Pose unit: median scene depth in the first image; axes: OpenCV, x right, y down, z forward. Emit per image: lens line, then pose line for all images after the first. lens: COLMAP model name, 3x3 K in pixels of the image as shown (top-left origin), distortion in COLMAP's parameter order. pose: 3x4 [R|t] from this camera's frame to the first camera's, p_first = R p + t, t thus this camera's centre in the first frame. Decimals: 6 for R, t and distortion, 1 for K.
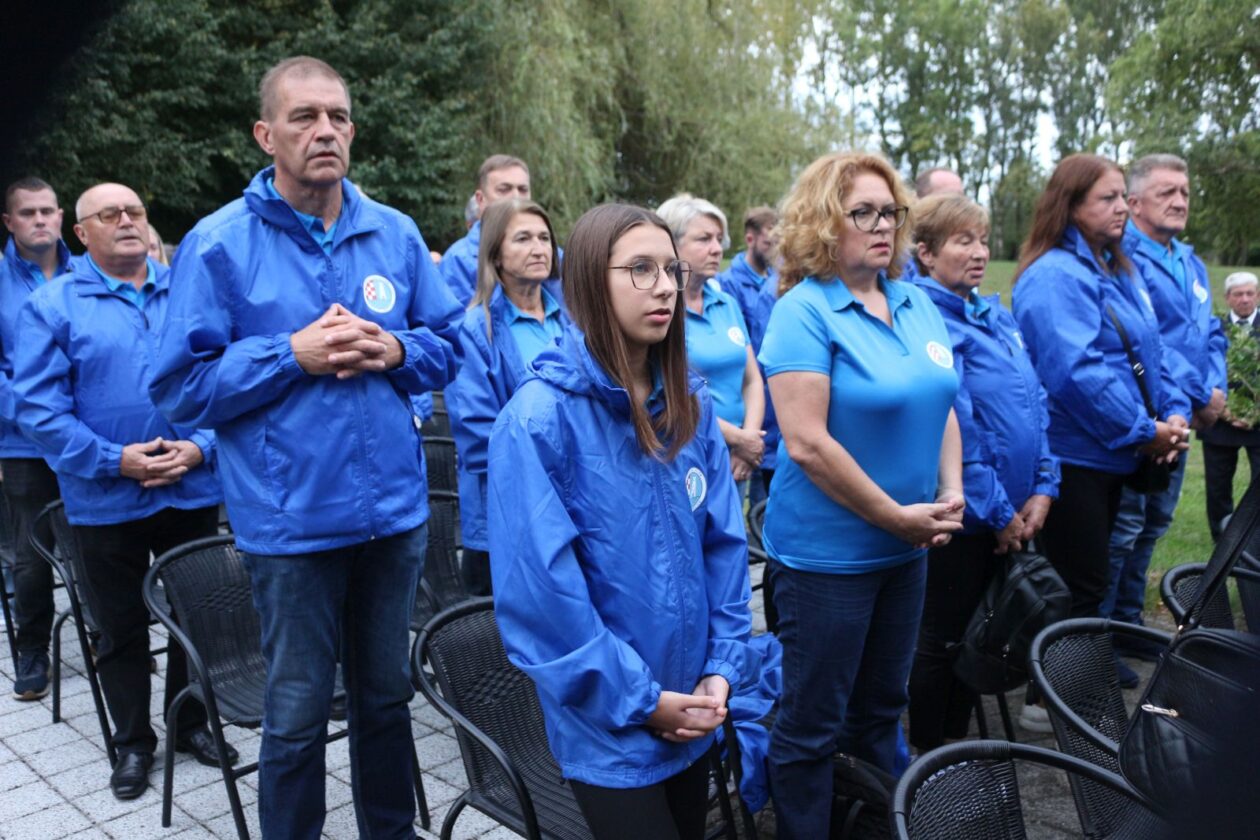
lens RADIAL K [[1124.9, 0, 630.0], [0, 1124.9, 420.0], [0, 0, 1]] dist [-0.144242, 0.107993]
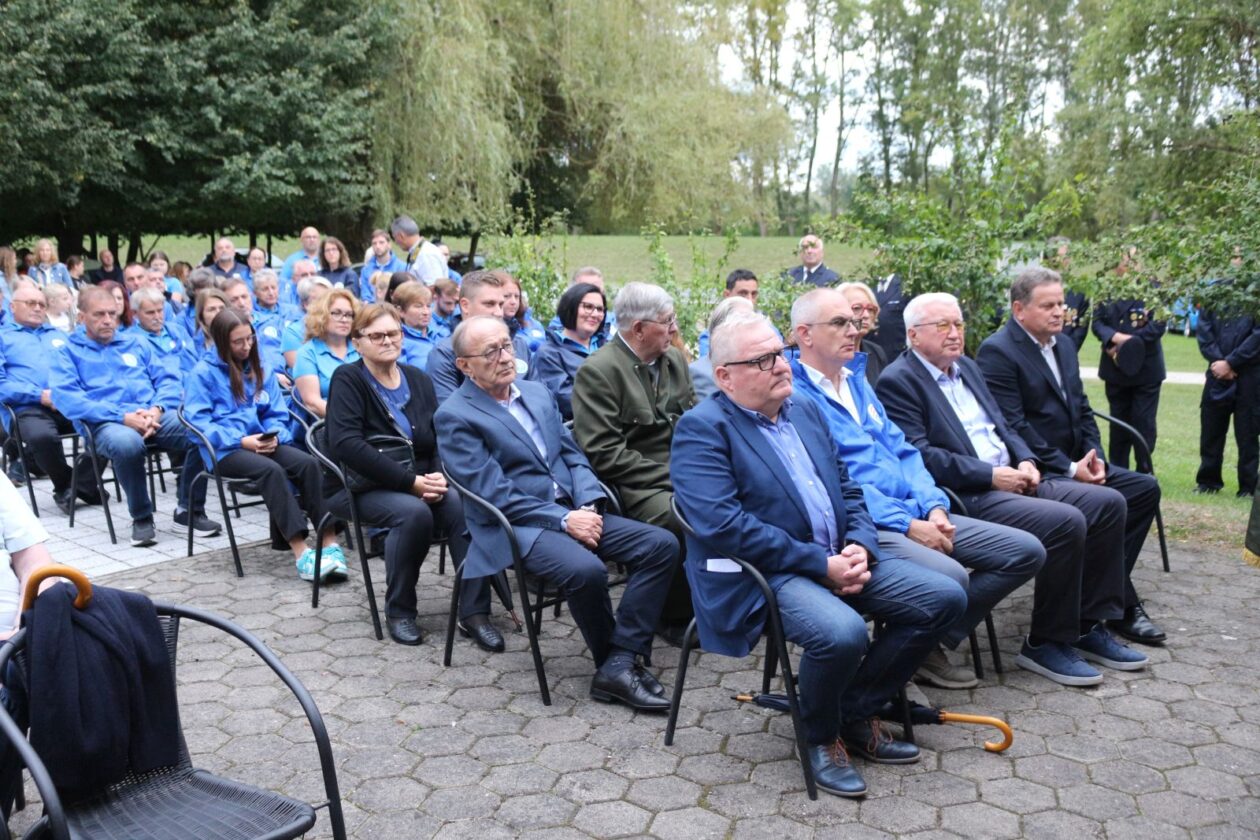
lens RADIAL K [[1252.1, 0, 630.0], [0, 1252.1, 420.0], [0, 0, 1]] dist [-0.144584, 0.155466]
pose [[0.999959, 0.008154, 0.003821, 0.115222], [-0.008171, 0.999957, 0.004373, 0.035388], [-0.003786, -0.004404, 0.999983, -0.244591]]
